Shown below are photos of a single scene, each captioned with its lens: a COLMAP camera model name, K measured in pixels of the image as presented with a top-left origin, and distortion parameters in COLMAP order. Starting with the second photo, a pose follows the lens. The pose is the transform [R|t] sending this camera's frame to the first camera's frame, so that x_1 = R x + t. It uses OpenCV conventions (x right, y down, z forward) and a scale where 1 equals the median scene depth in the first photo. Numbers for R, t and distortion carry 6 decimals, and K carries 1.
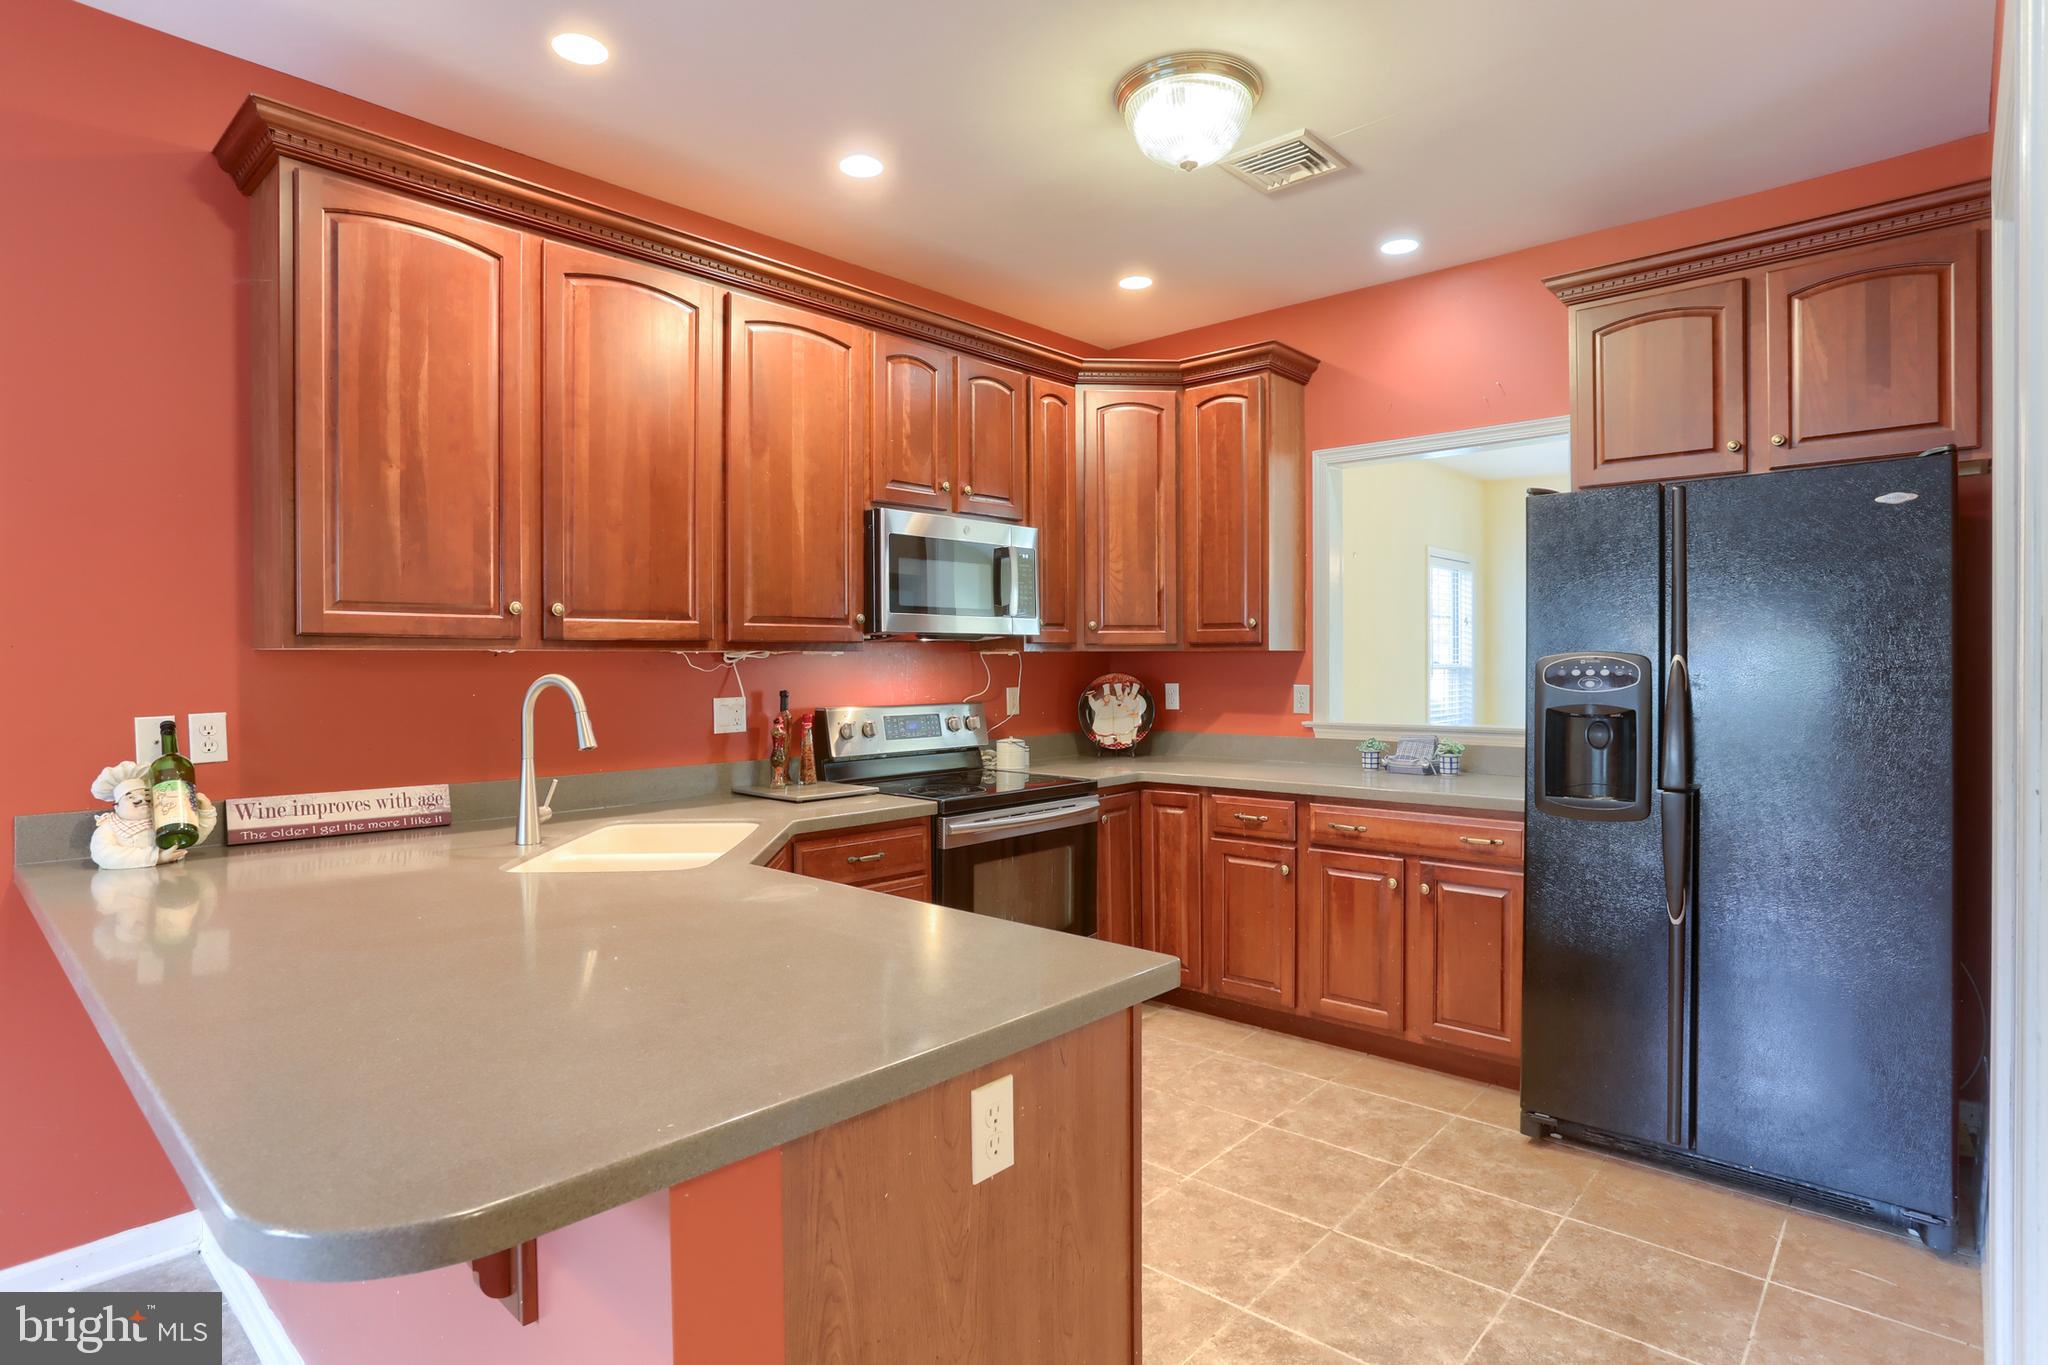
lens RADIAL K [[1072.2, 0, 1022.5], [0, 1072.2, 674.9], [0, 0, 1]] dist [-0.057116, 0.032956]
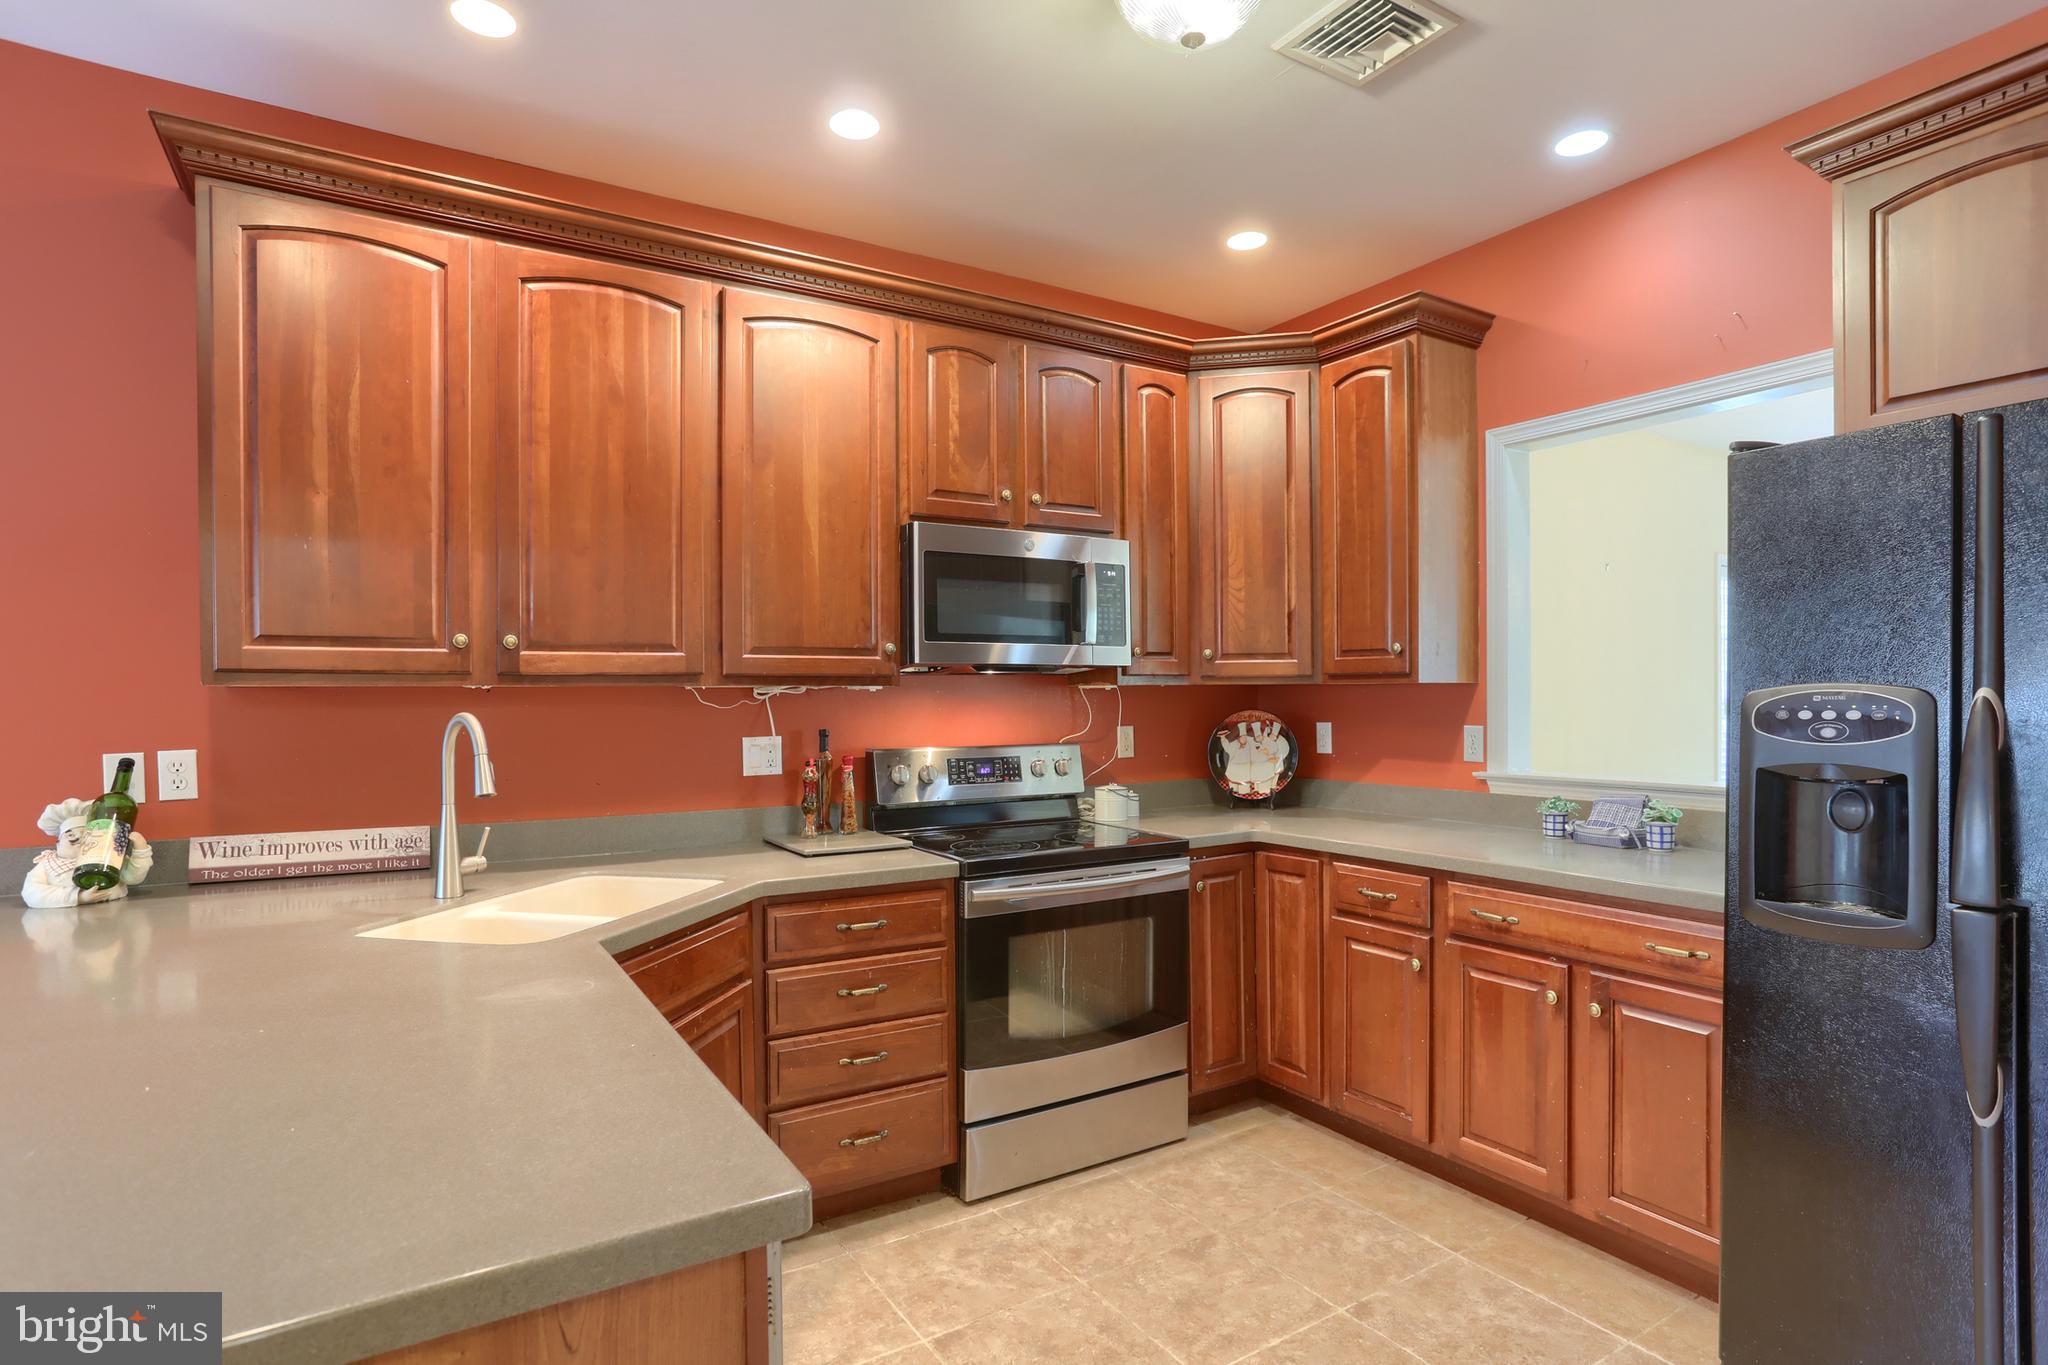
lens RADIAL K [[1041.6, 0, 1022.9], [0, 1041.6, 703.8], [0, 0, 1]] dist [-0.057930, 0.033599]
pose [[0.960600, 0.001455, -0.277930, 0.205583], [-0.002360, 0.999993, -0.002923, -0.005229], [0.277924, 0.003464, 0.960597, 0.227779]]
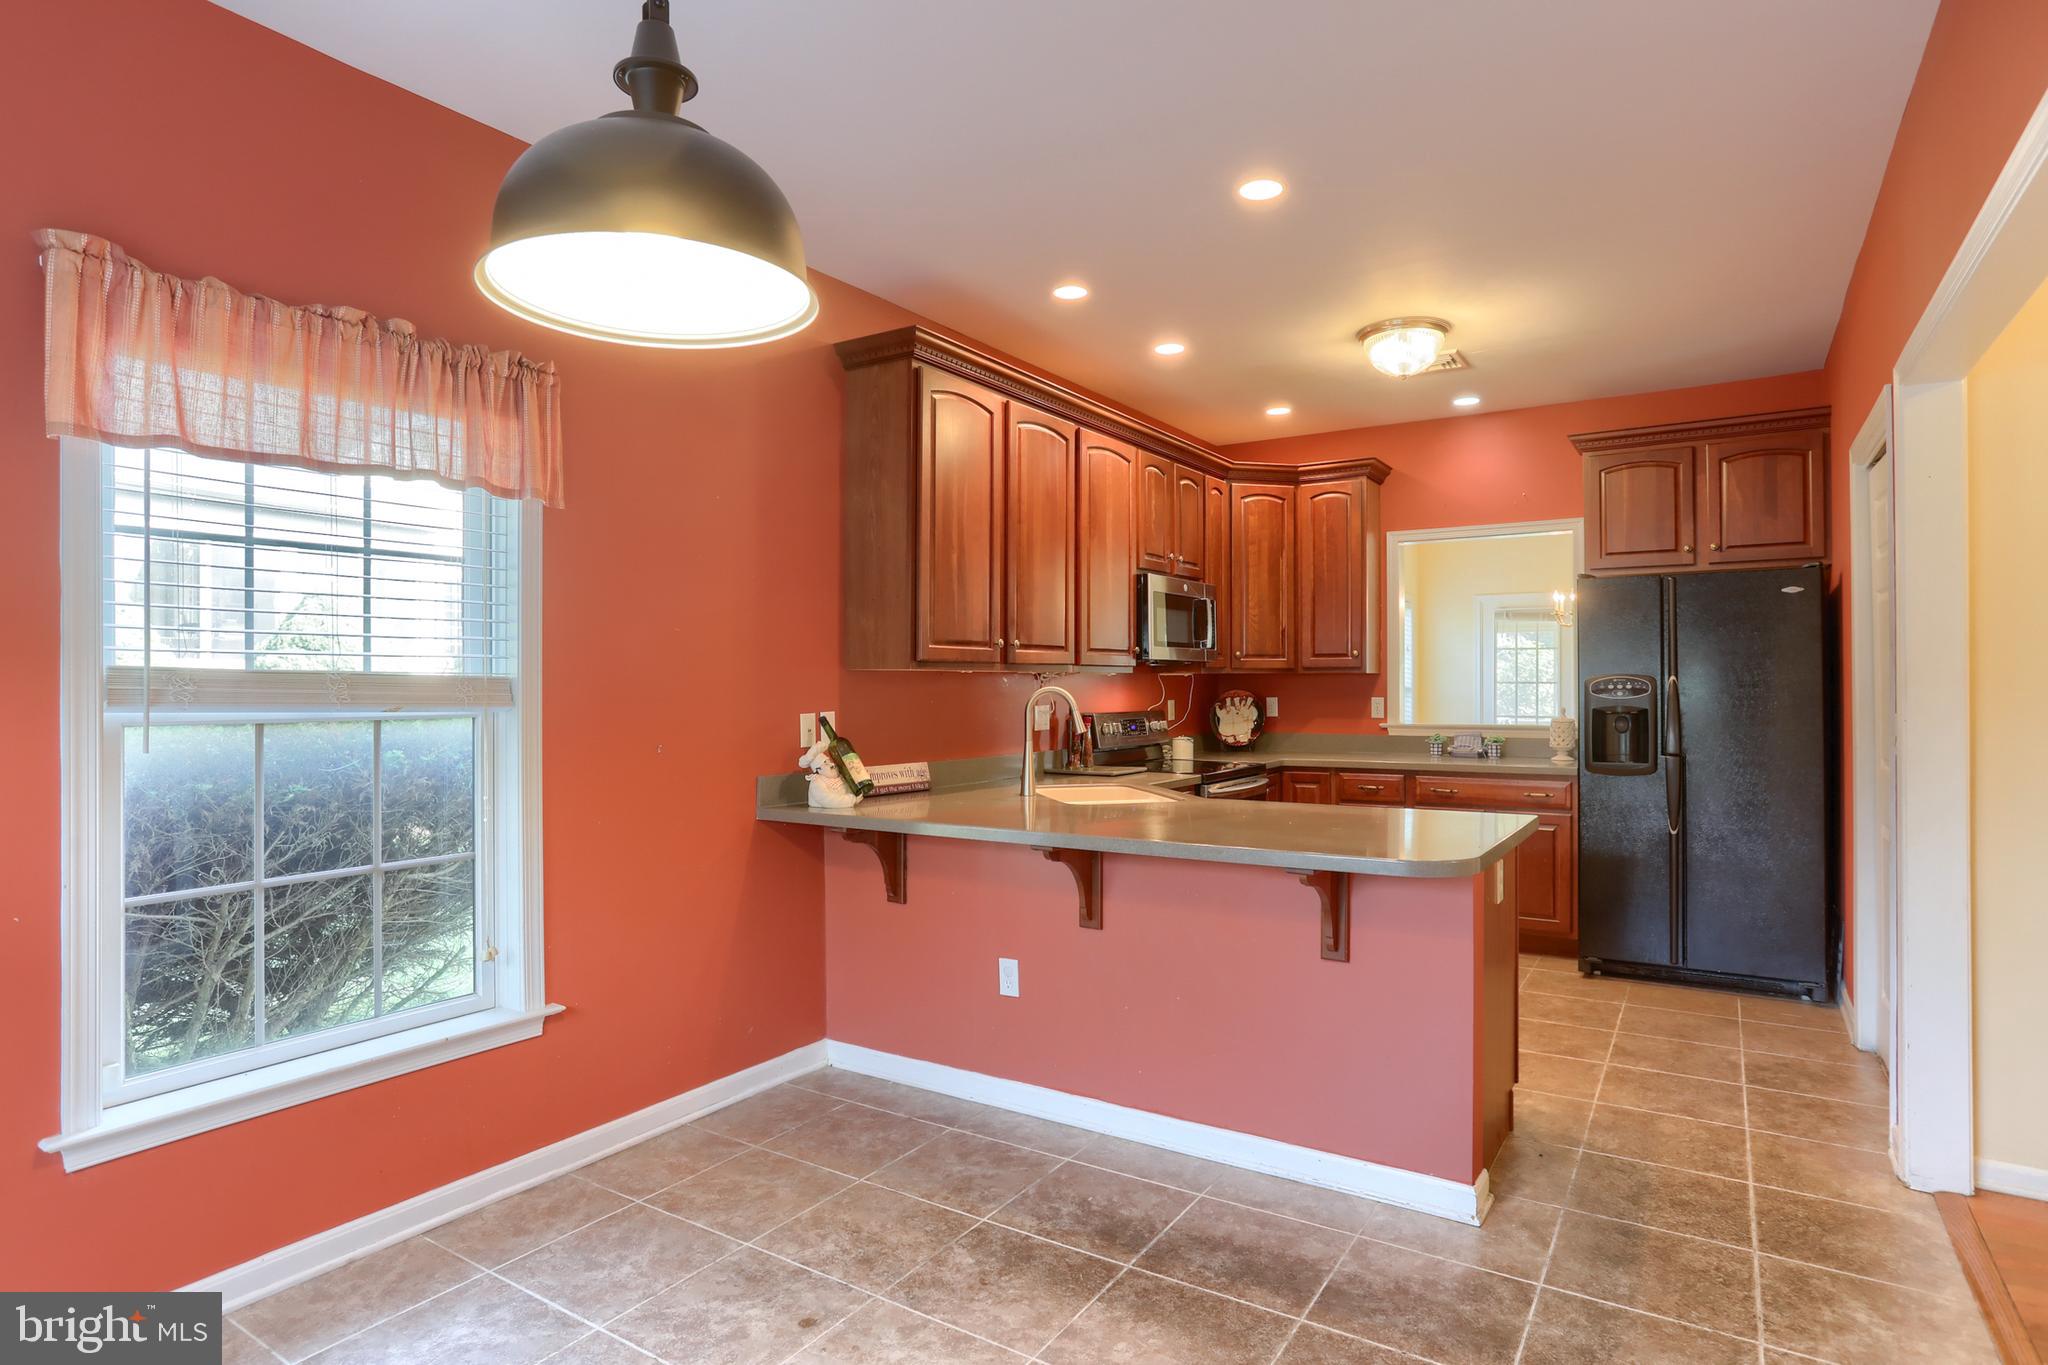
lens RADIAL K [[1116.4, 0, 1024.0], [0, 1116.4, 682.5], [0, 0, 1]] dist [-0.047441, 0.038776]
pose [[0.986277, 0.001459, 0.165090, -0.592843], [0.000915, 0.999897, -0.014304, 0.013525], [-0.165094, 0.014259, 0.986175, -0.492451]]
